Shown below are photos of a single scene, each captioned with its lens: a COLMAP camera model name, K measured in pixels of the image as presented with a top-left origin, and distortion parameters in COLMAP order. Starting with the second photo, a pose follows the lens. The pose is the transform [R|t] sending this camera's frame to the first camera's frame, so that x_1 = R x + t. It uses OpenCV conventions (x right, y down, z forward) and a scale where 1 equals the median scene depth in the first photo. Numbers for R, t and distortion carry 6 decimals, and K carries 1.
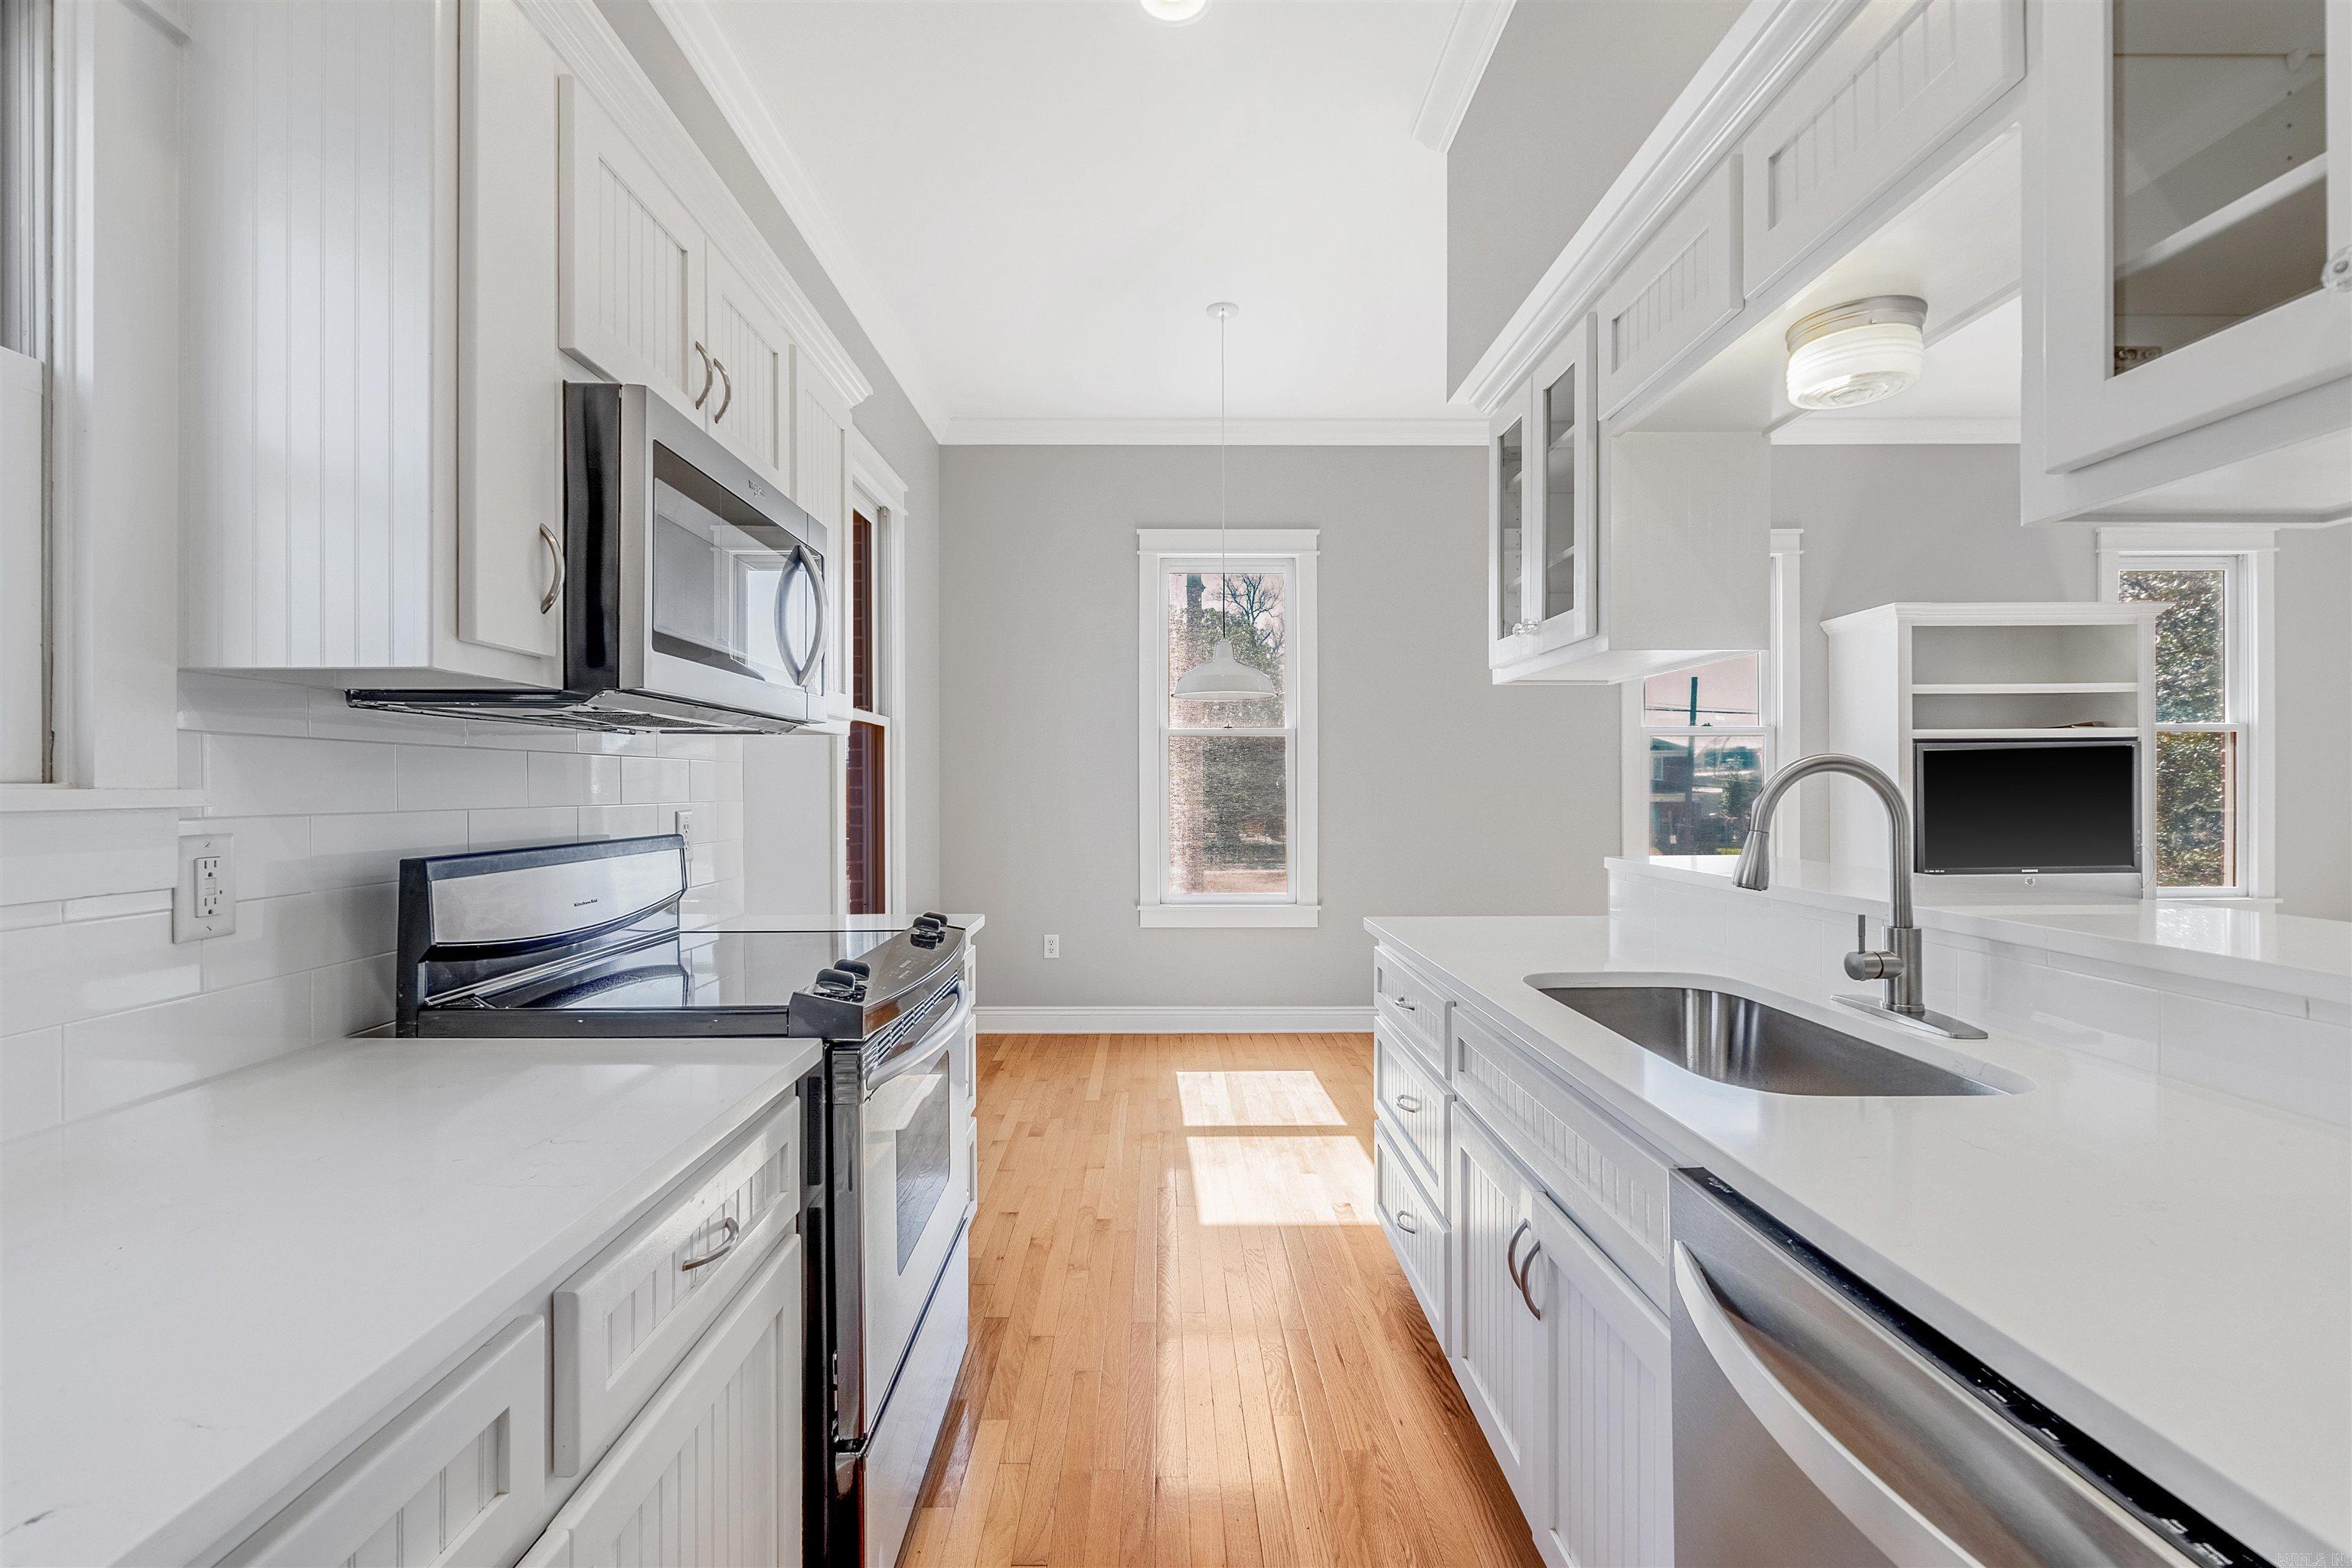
lens RADIAL K [[1017.6, 0, 1164.9], [0, 1017.6, 789.4], [0, 0, 1]] dist [-0.006689, 0.000750]
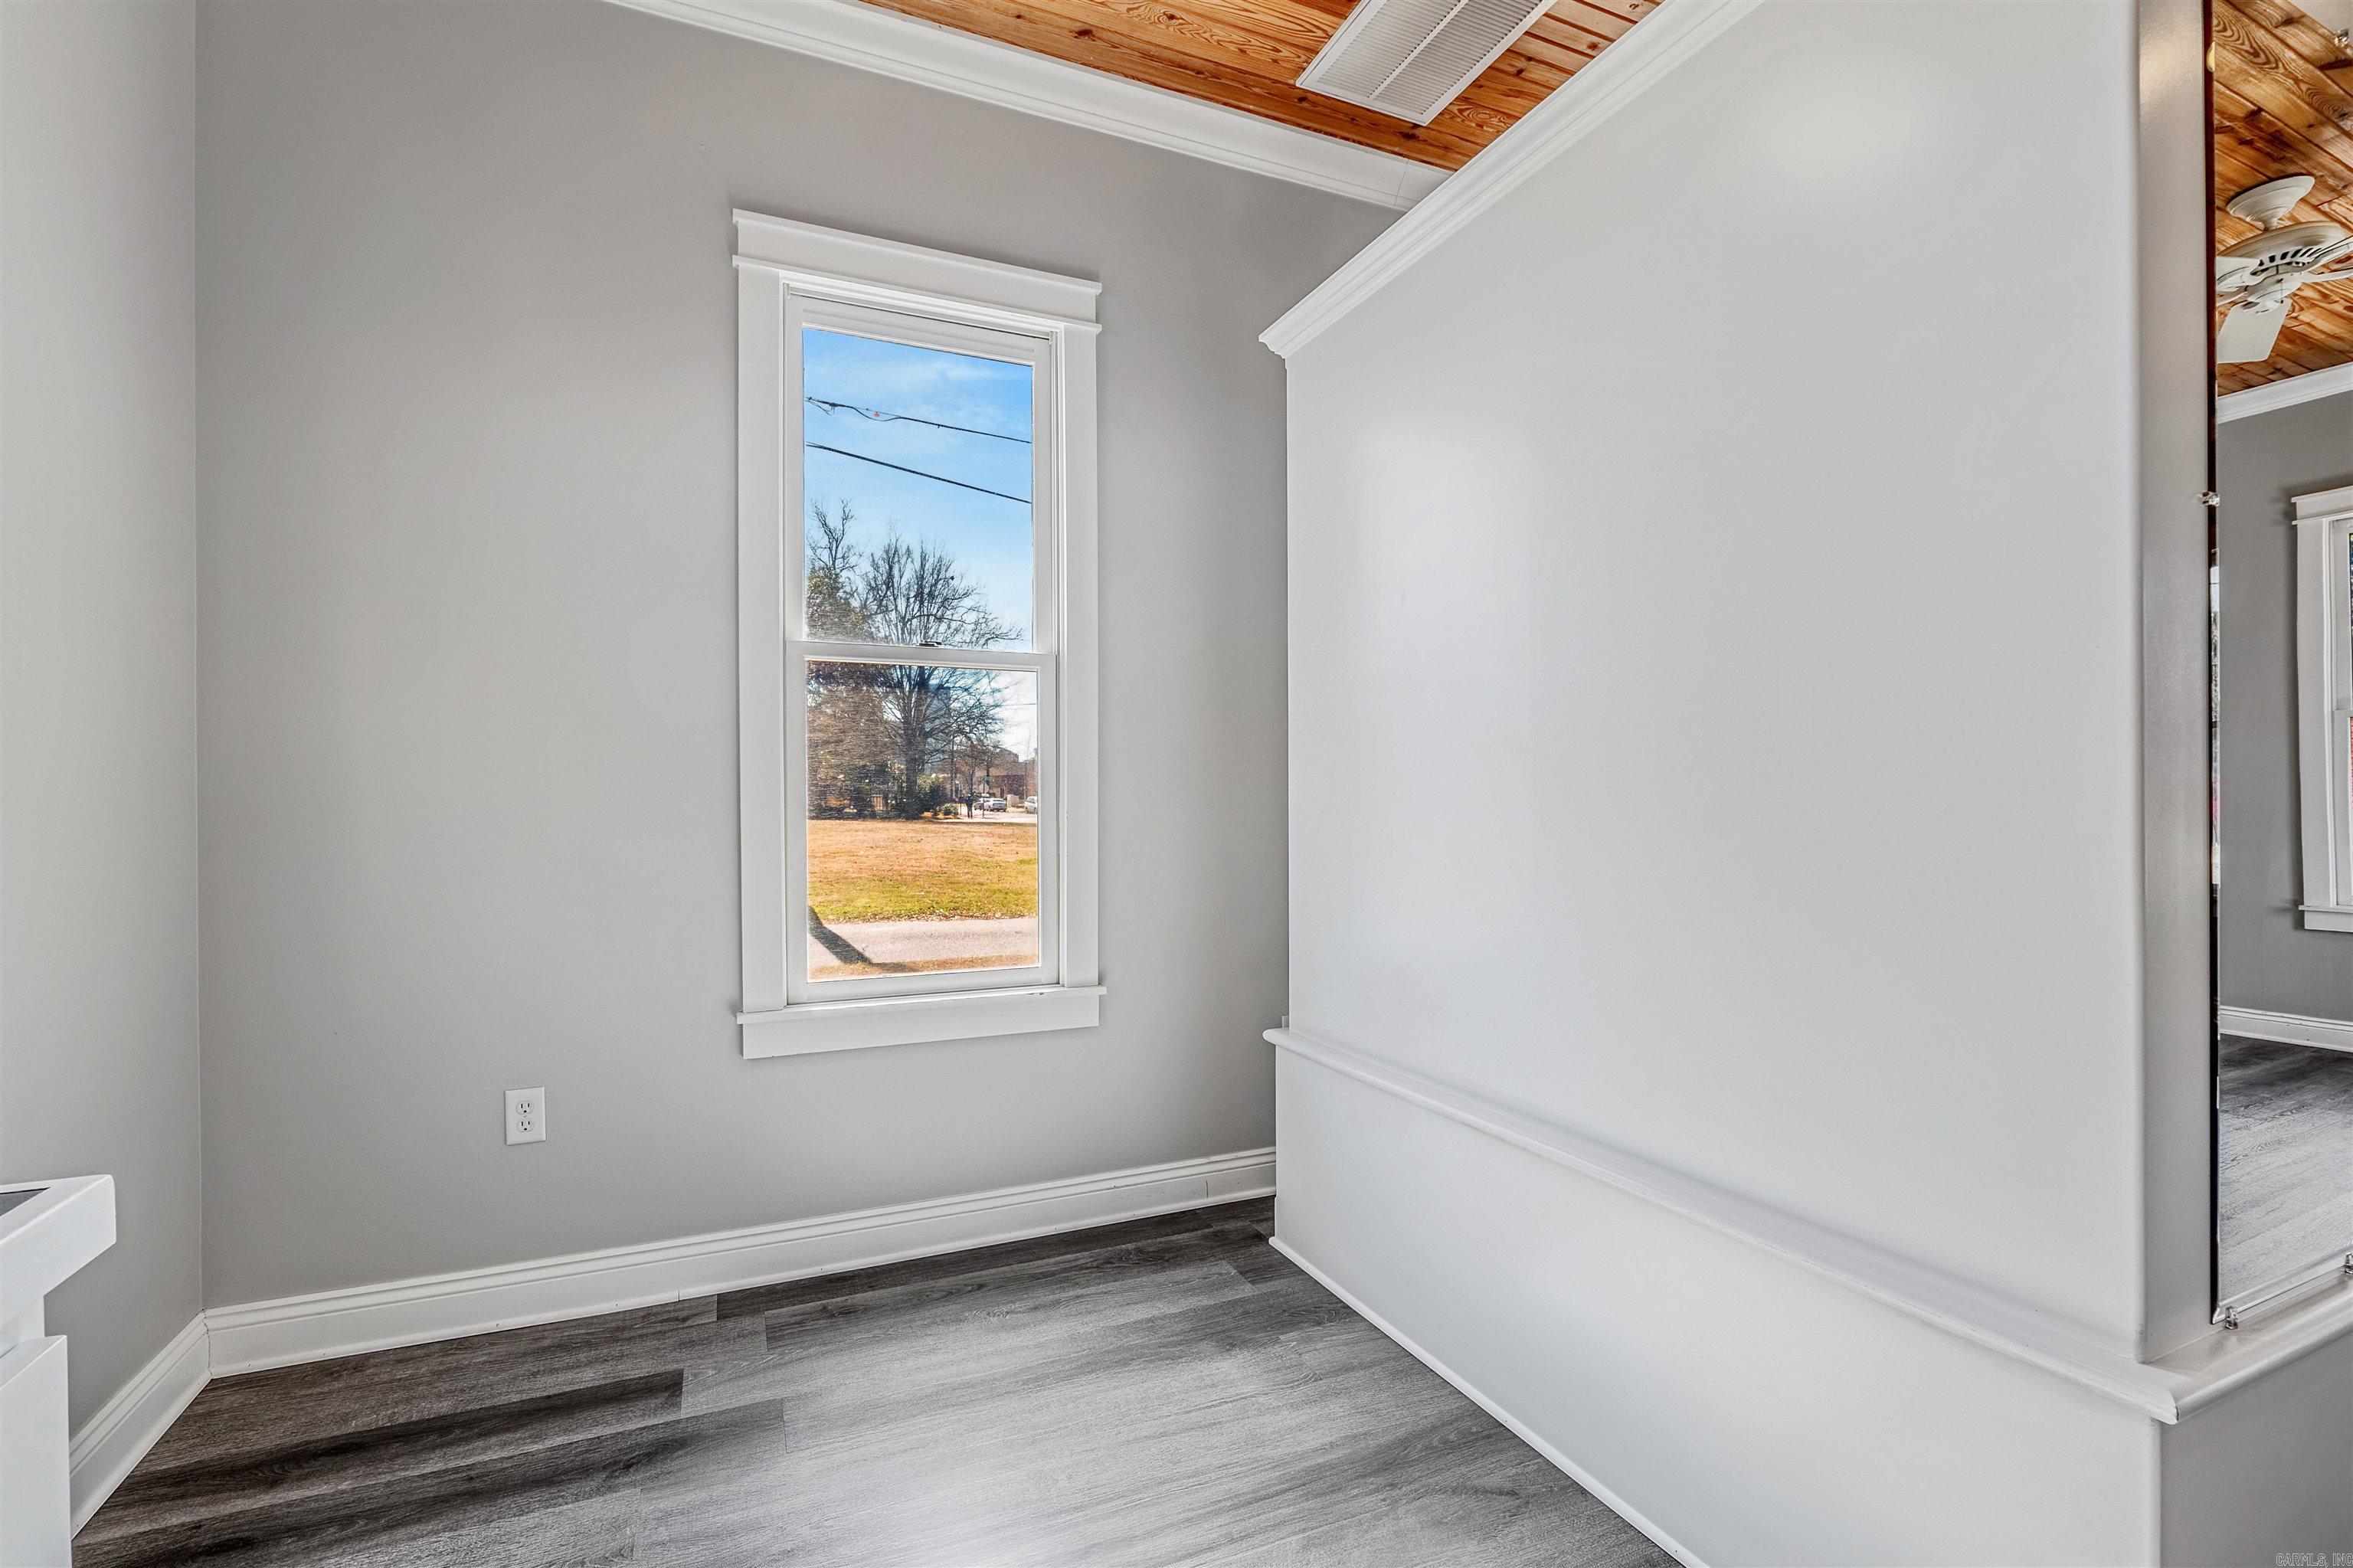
lens RADIAL K [[1018.1, 0, 1146.9], [0, 1018.1, 811.5], [0, 0, 1]] dist [-0.006689, 0.000750]
pose [[0.917246, -0.003325, 0.398308, -0.039331], [-0.005901, 0.999742, 0.021934, 0.010109], [-0.398278, -0.022469, 0.916989, 0.489128]]
